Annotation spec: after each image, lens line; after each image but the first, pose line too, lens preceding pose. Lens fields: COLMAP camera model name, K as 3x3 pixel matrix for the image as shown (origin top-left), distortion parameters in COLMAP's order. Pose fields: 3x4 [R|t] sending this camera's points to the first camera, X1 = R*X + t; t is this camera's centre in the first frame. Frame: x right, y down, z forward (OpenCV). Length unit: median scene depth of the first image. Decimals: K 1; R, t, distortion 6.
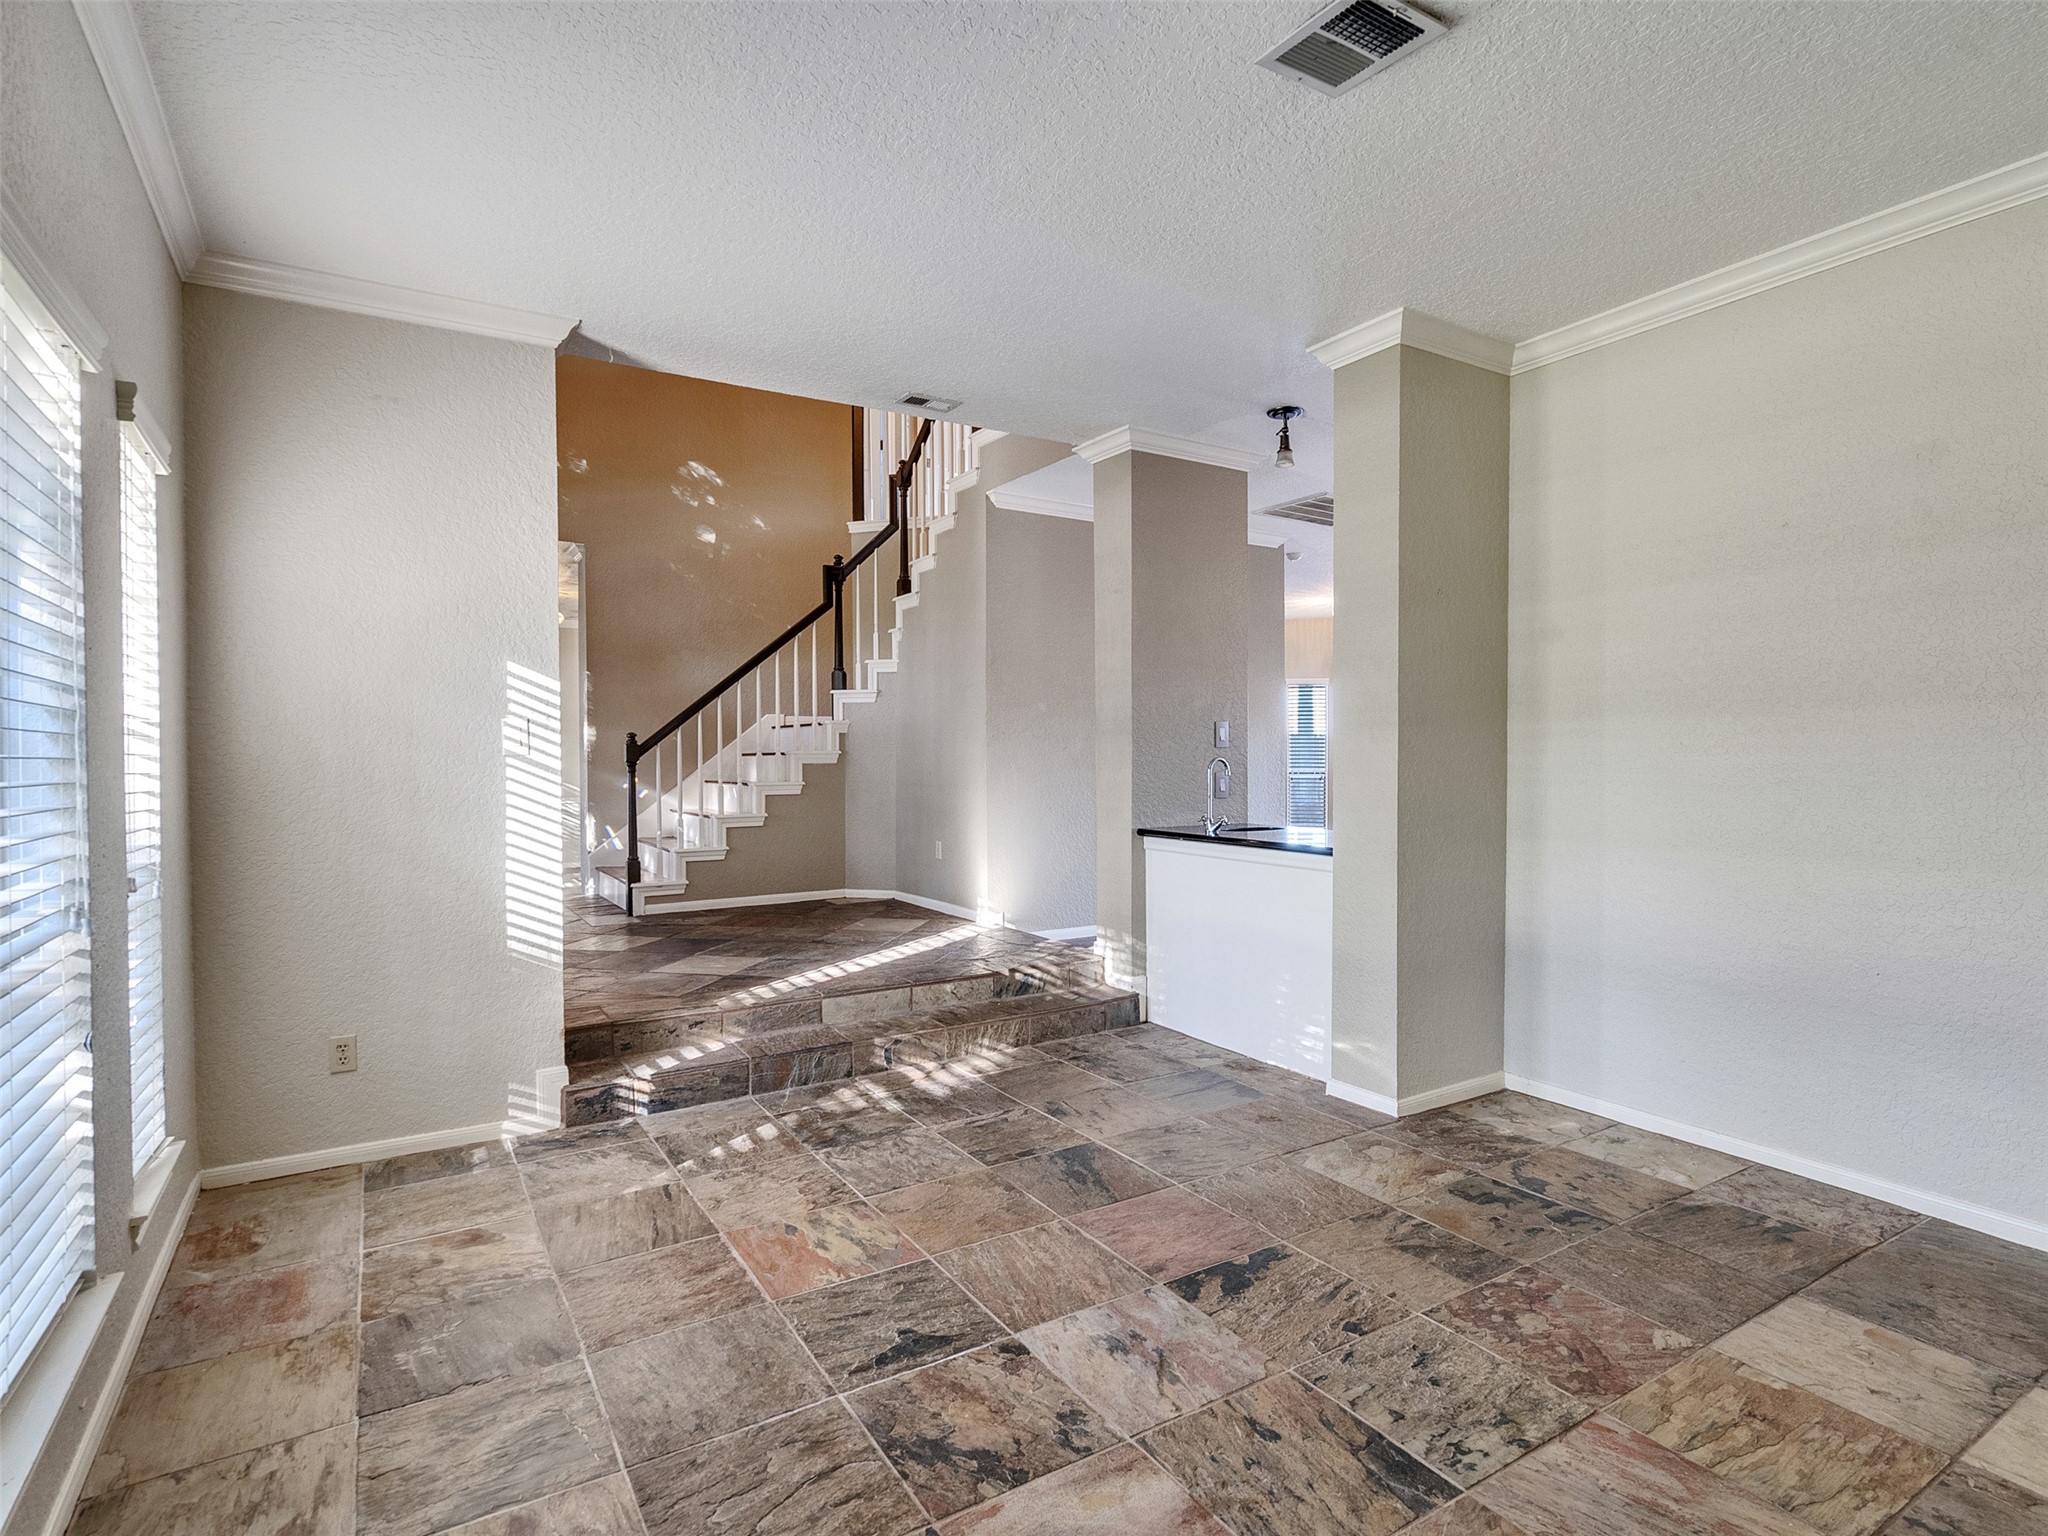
lens RADIAL K [[1045.7, 0, 1005.2], [0, 1045.7, 768.7], [0, 0, 1]] dist [-0.010814, 0.009200]
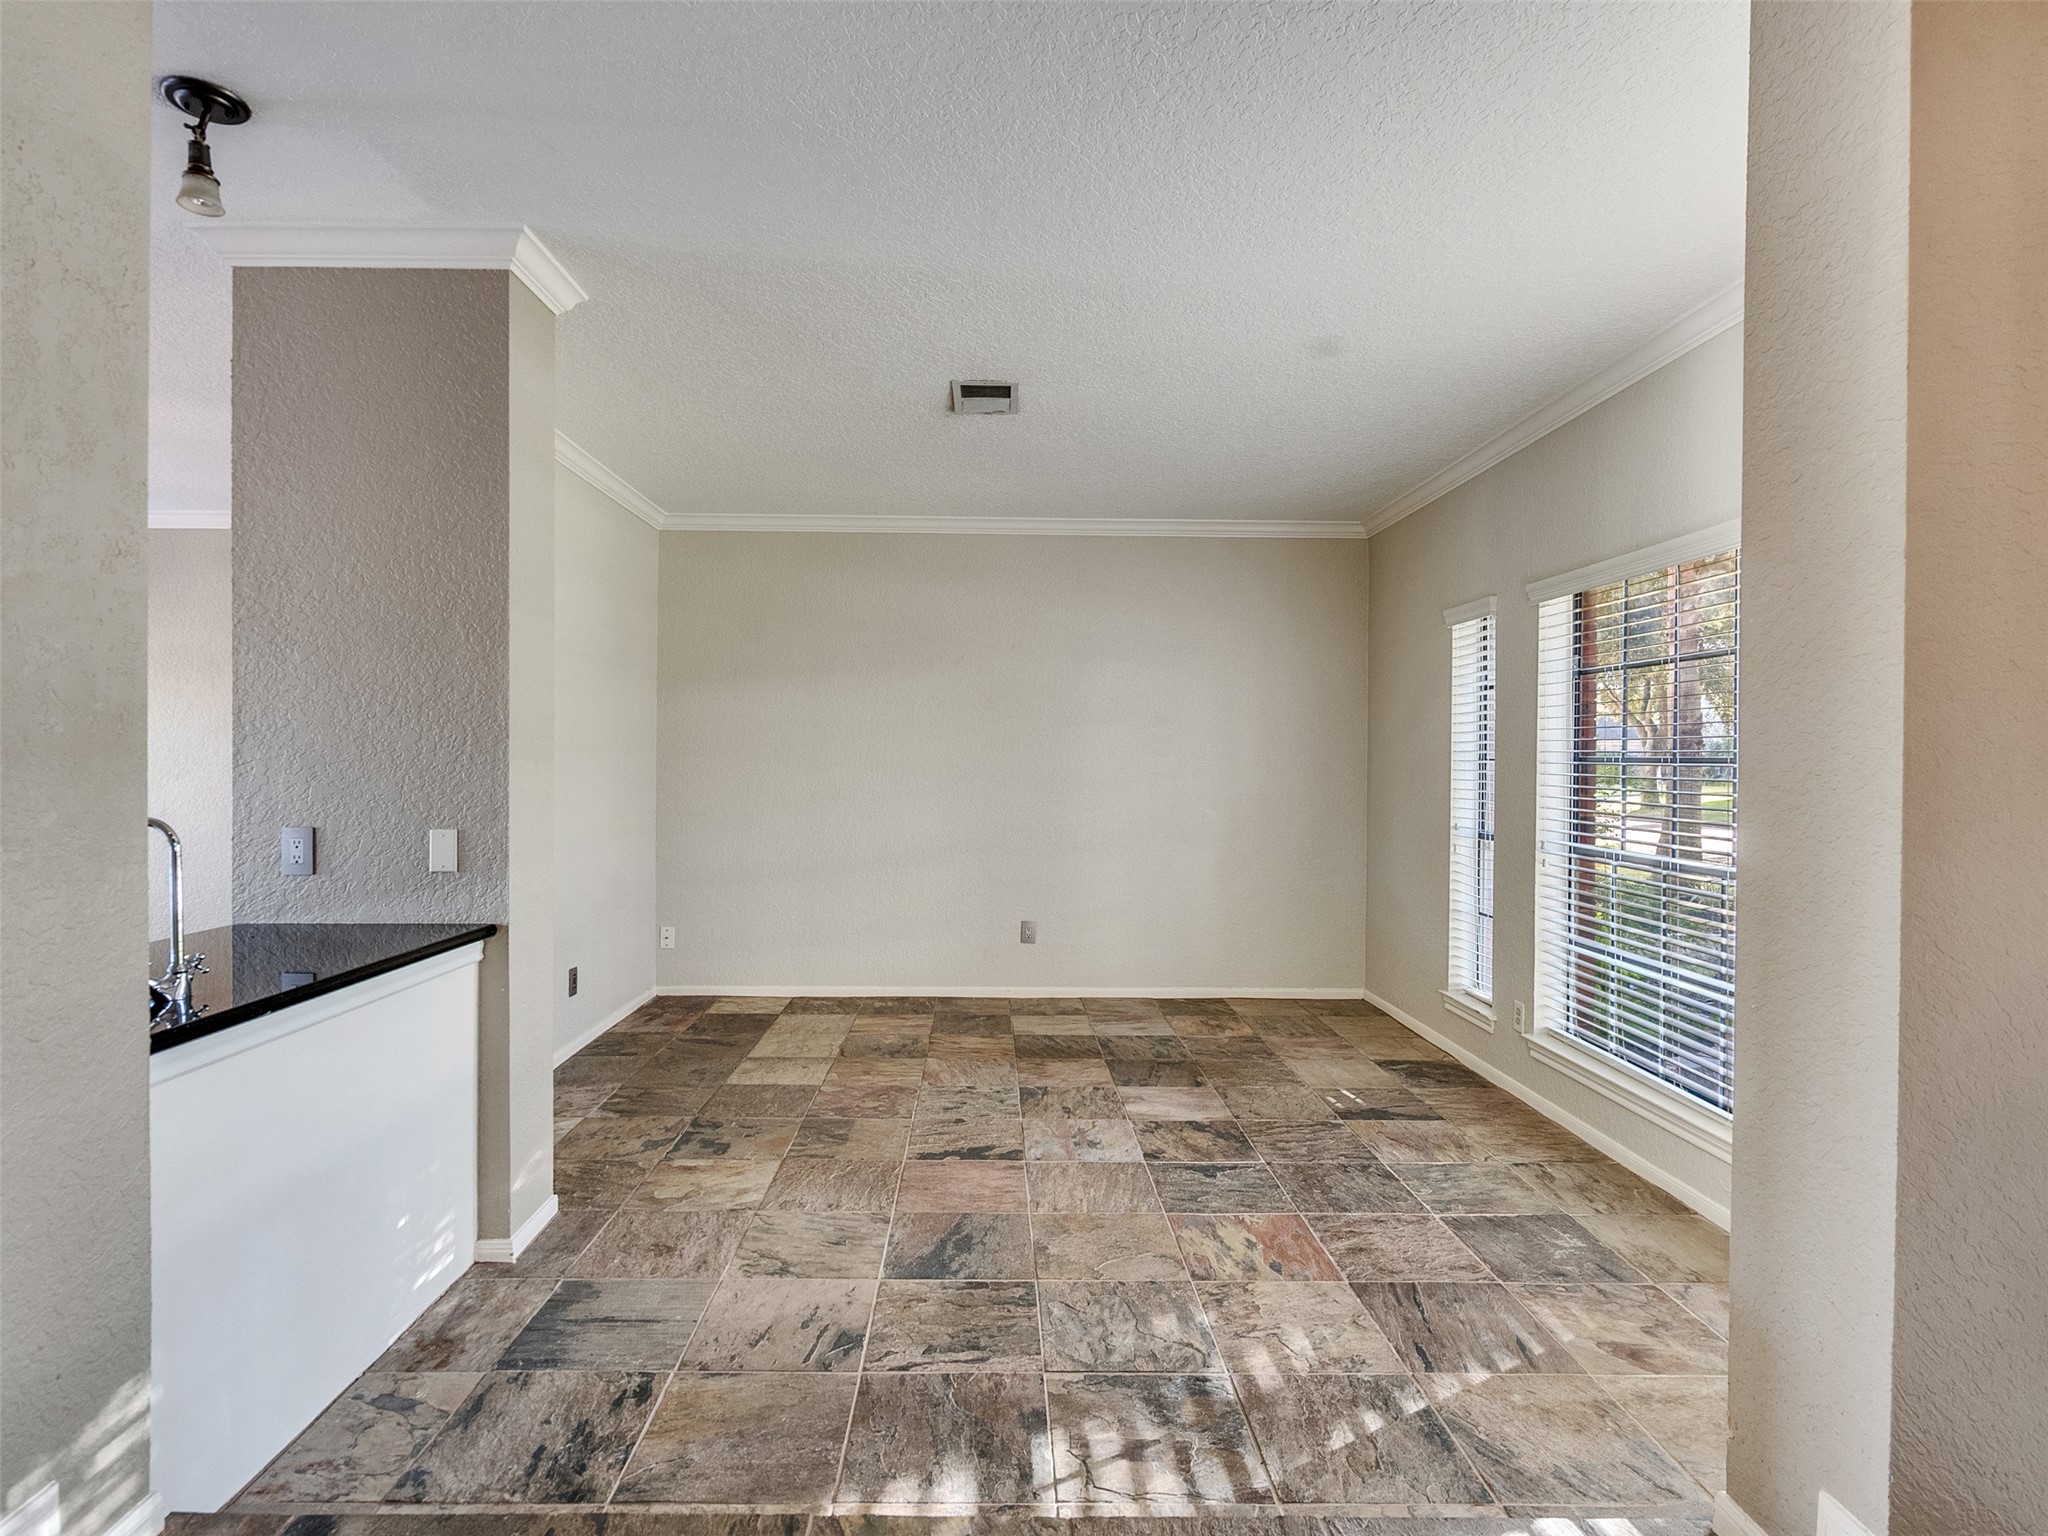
lens RADIAL K [[1045.7, 0, 1005.2], [0, 1045.7, 768.7], [0, 0, 1]] dist [-0.010814, 0.009200]
pose [[-0.864571, -0.006183, 0.502473, -0.425173], [0.003313, 0.999832, 0.018003, -0.052262], [-0.502501, 0.017230, -0.864405, 1.757031]]
